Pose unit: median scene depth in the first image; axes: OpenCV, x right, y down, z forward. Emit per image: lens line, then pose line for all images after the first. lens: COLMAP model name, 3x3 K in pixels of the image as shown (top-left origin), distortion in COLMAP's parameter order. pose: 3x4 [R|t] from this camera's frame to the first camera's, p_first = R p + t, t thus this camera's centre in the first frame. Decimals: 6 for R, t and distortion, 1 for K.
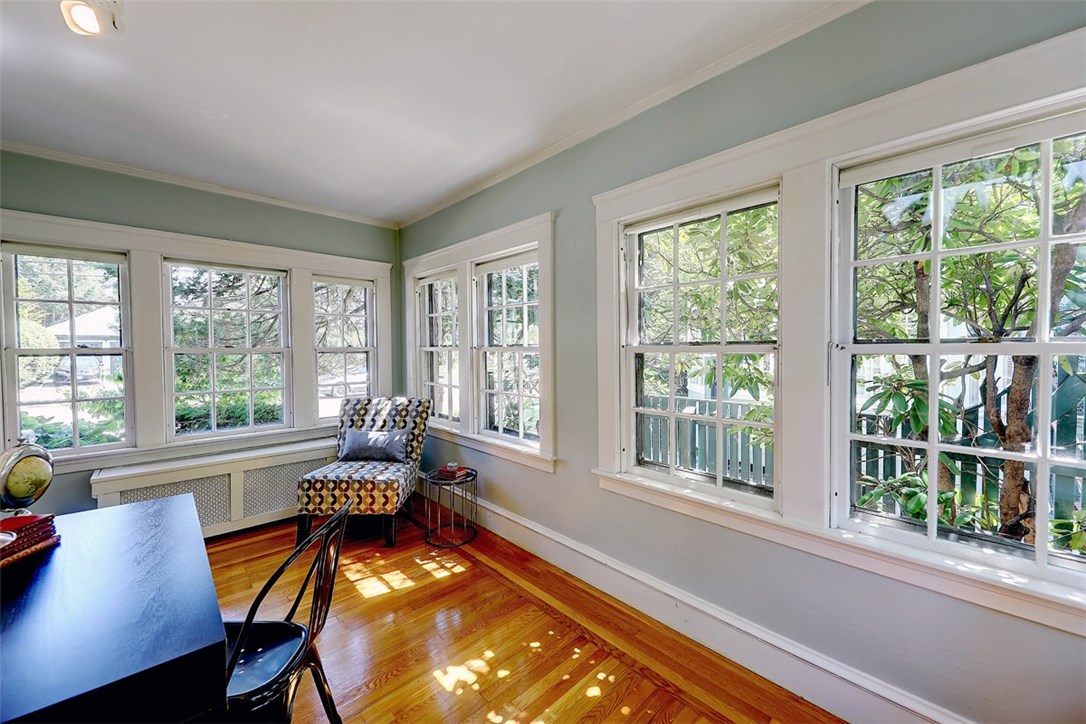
lens RADIAL K [[415.6, 0, 543.0], [0, 415.6, 362.0], [0, 0, 1]] dist [0.000507, -0.000003]
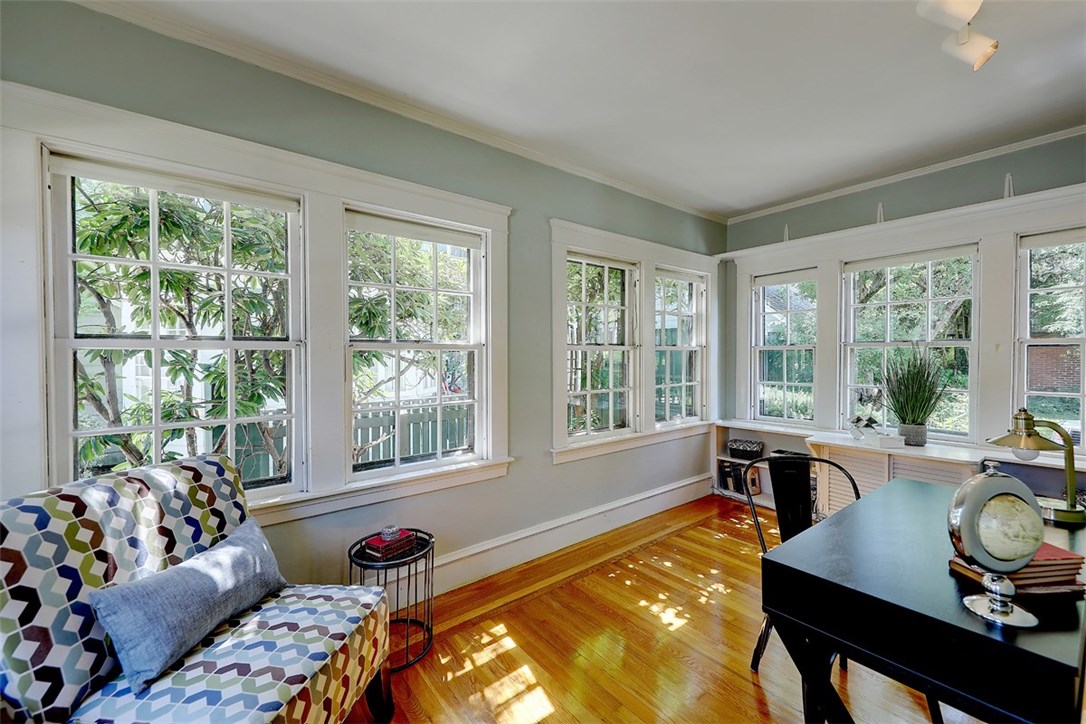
lens RADIAL K [[429.2, 0, 543.0], [0, 429.2, 362.0], [0, 0, 1]] dist [-0.000068, -0.000001]
pose [[0.084368, -0.014871, 0.996324, -1.034251], [0.028749, 0.999509, 0.012485, -0.007381], [-0.996020, 0.027590, 0.084754, 0.879817]]
